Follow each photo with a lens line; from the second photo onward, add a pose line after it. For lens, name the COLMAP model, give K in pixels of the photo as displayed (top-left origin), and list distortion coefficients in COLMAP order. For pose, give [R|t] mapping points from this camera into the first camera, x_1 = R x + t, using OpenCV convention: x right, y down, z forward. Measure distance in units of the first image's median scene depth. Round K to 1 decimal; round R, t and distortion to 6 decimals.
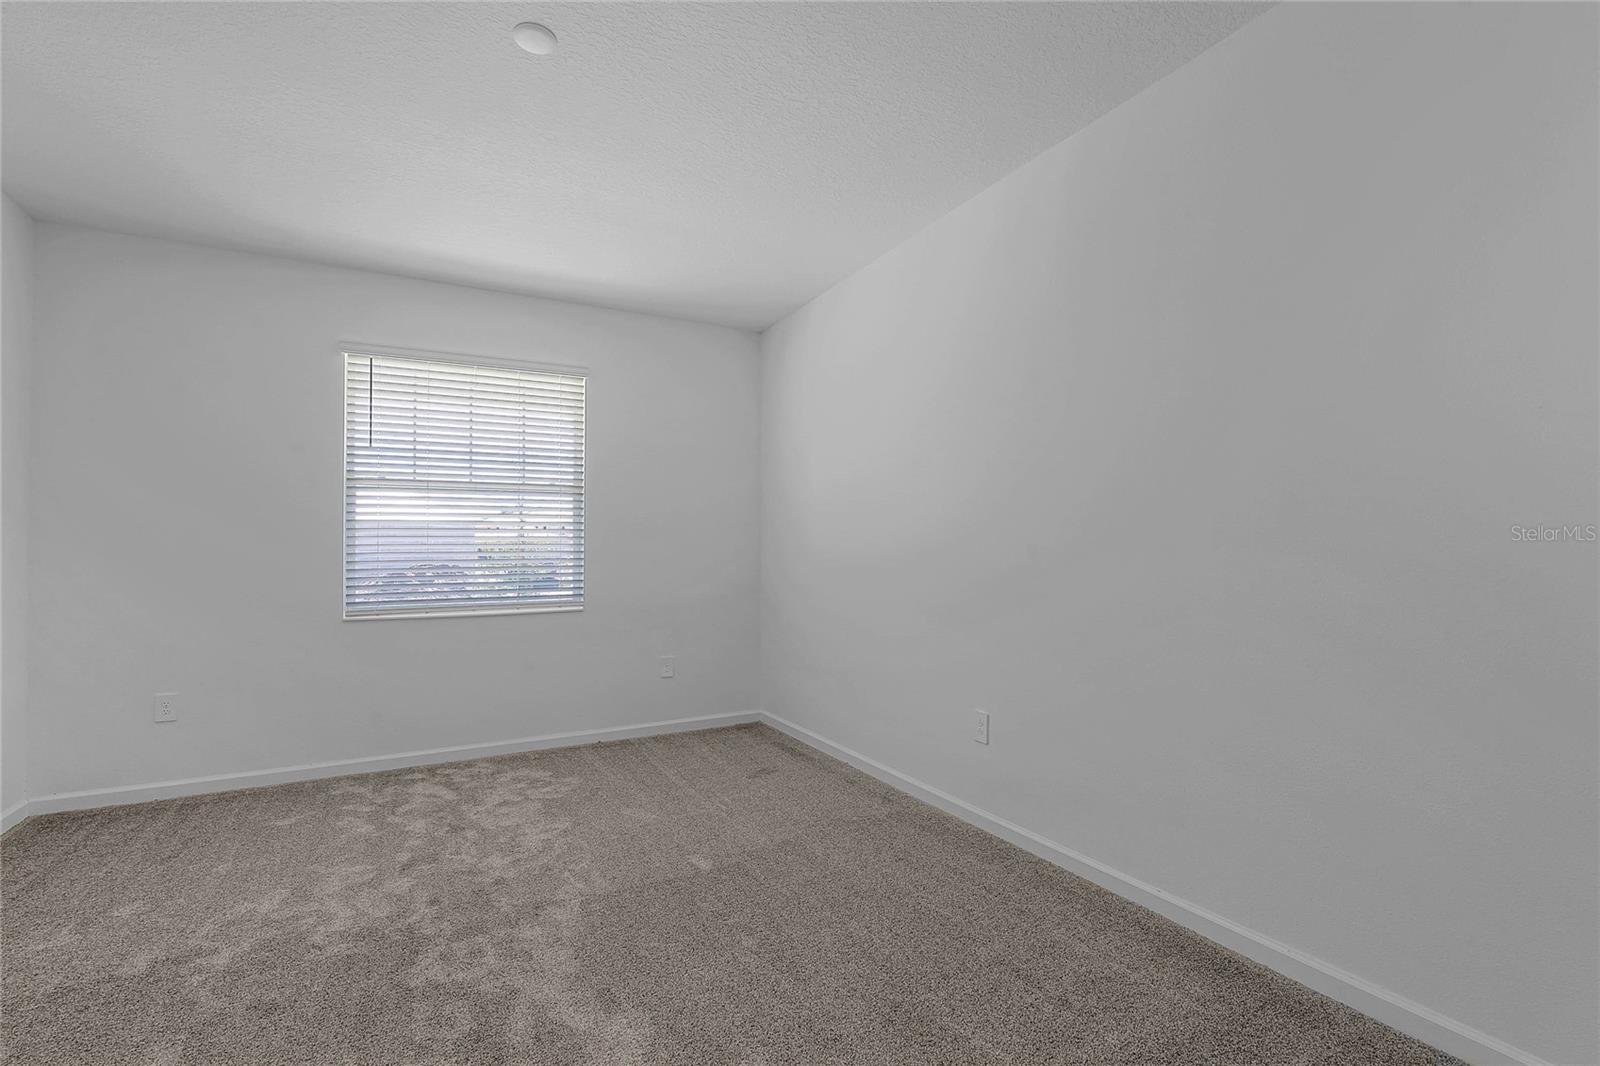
lens RADIAL K [[725.8, 0, 800.9], [0, 725.8, 528.8], [0, 0, 1]] dist [0.004526, -0.000933]
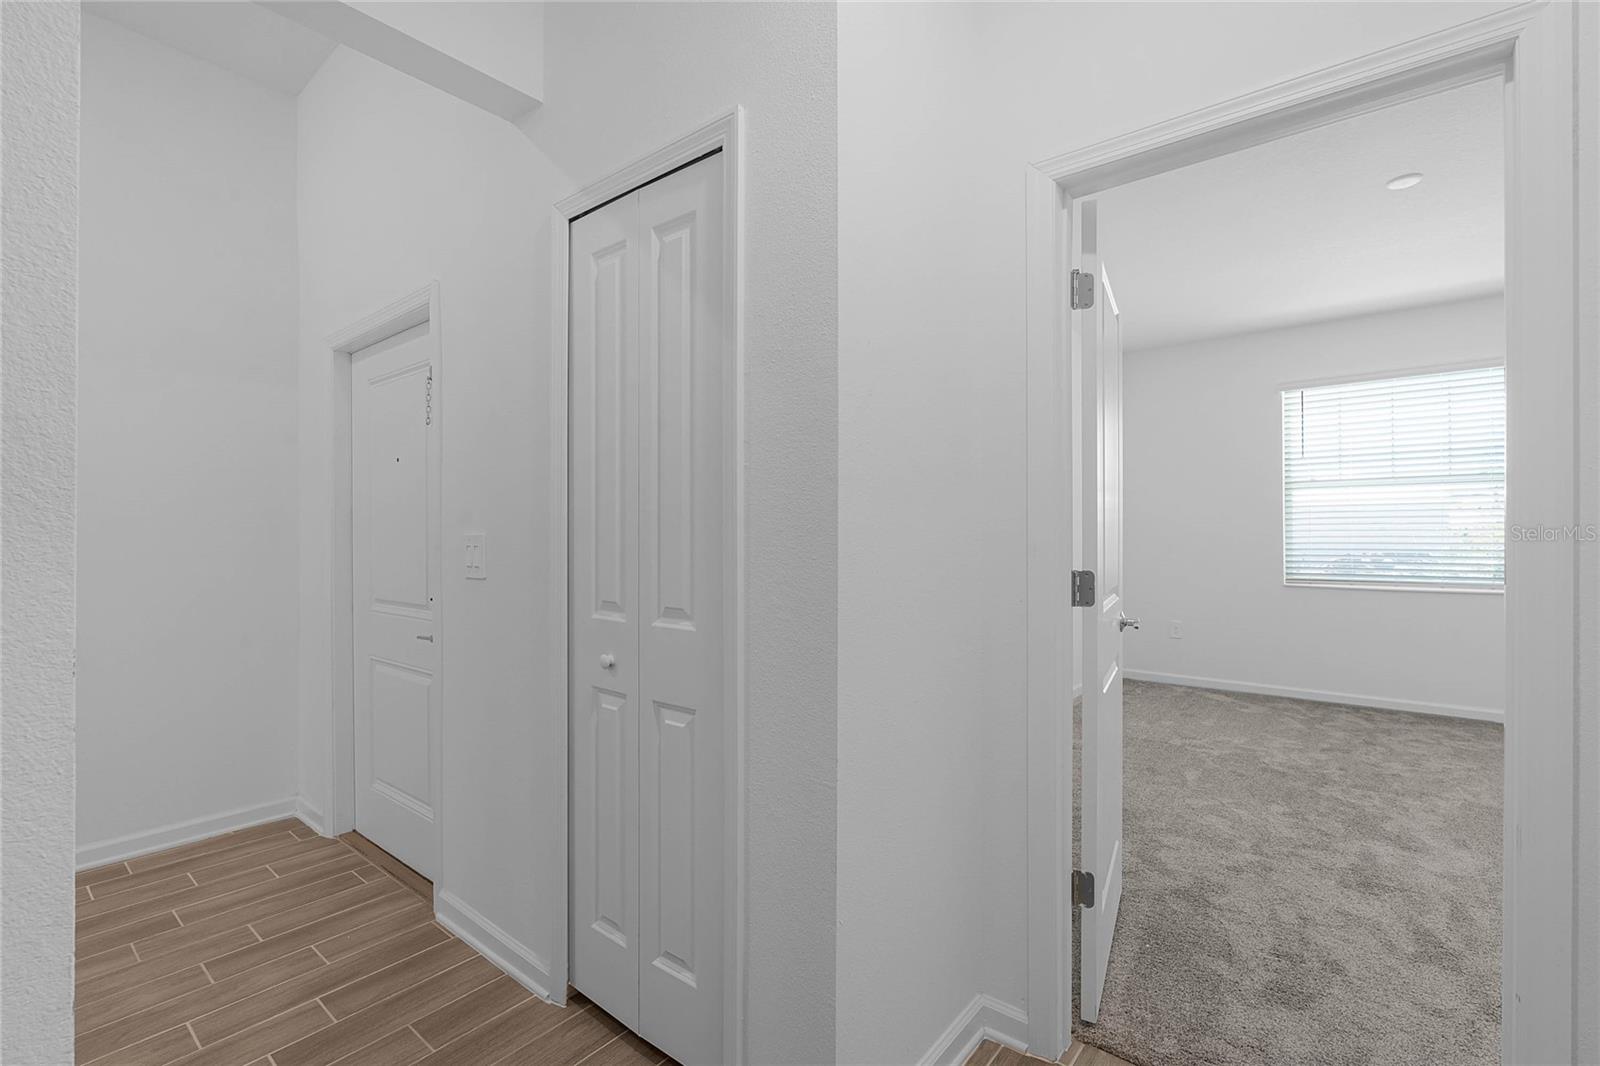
lens RADIAL K [[725.8, 0, 797.0], [0, 725.8, 528.9], [0, 0, 1]] dist [0.004526, -0.000933]
pose [[0.395417, 0.001208, -0.918501, 0.340864], [0.021473, 0.999714, 0.010559, -0.019623], [0.918251, -0.023898, 0.395278, -0.489337]]
